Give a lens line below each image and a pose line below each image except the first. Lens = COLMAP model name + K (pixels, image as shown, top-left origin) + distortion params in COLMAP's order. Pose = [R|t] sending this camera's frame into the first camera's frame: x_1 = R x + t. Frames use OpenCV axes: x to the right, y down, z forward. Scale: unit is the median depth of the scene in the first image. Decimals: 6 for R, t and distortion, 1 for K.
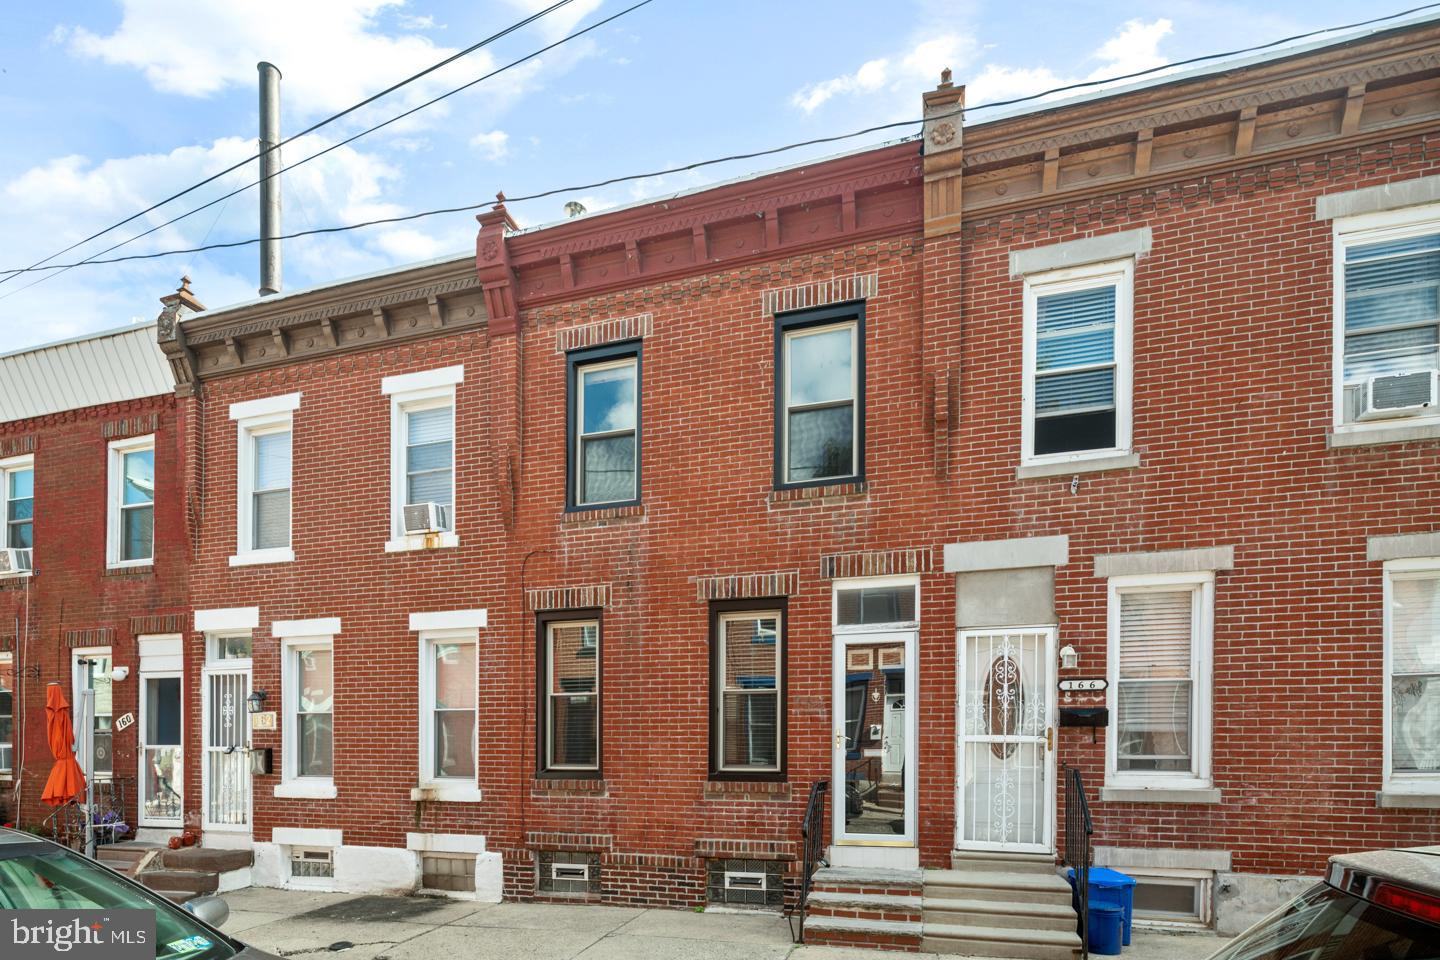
lens RADIAL K [[712.1, 0, 720.1], [0, 712.1, 492.9], [0, 0, 1]] dist [-0.001972, -0.000274]
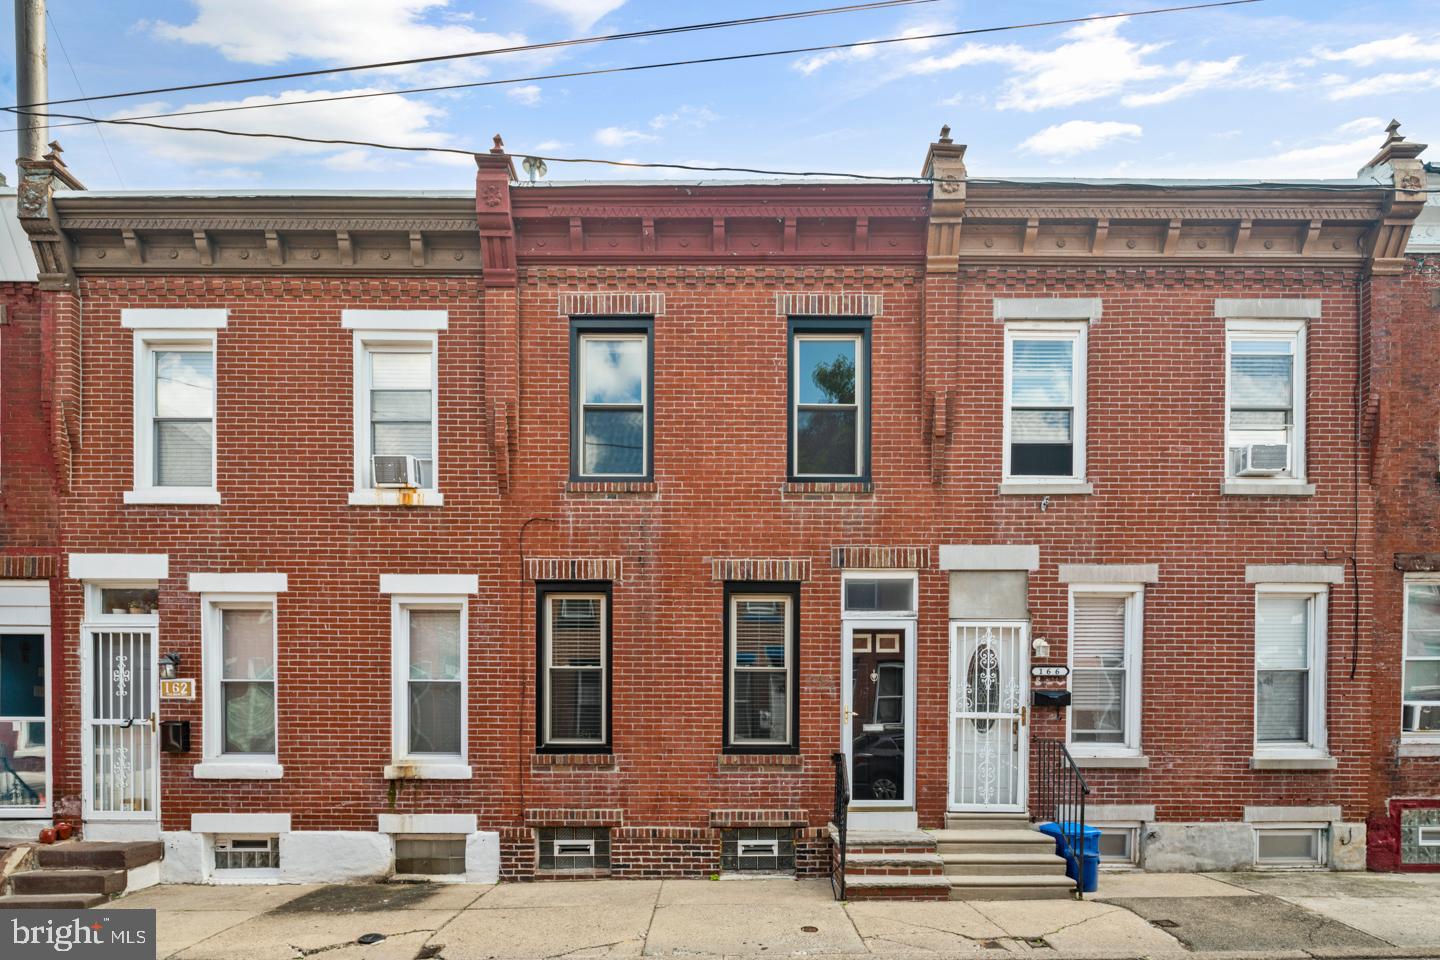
lens RADIAL K [[697.7, 0, 720.0], [0, 697.7, 480.0], [0, 0, 1]] dist [-0.002540, -0.000302]
pose [[0.954676, 0.102058, 0.279602, -0.326631], [-0.103017, 0.994615, -0.011305, 0.017056], [-0.279250, -0.018011, 0.960050, 0.028799]]
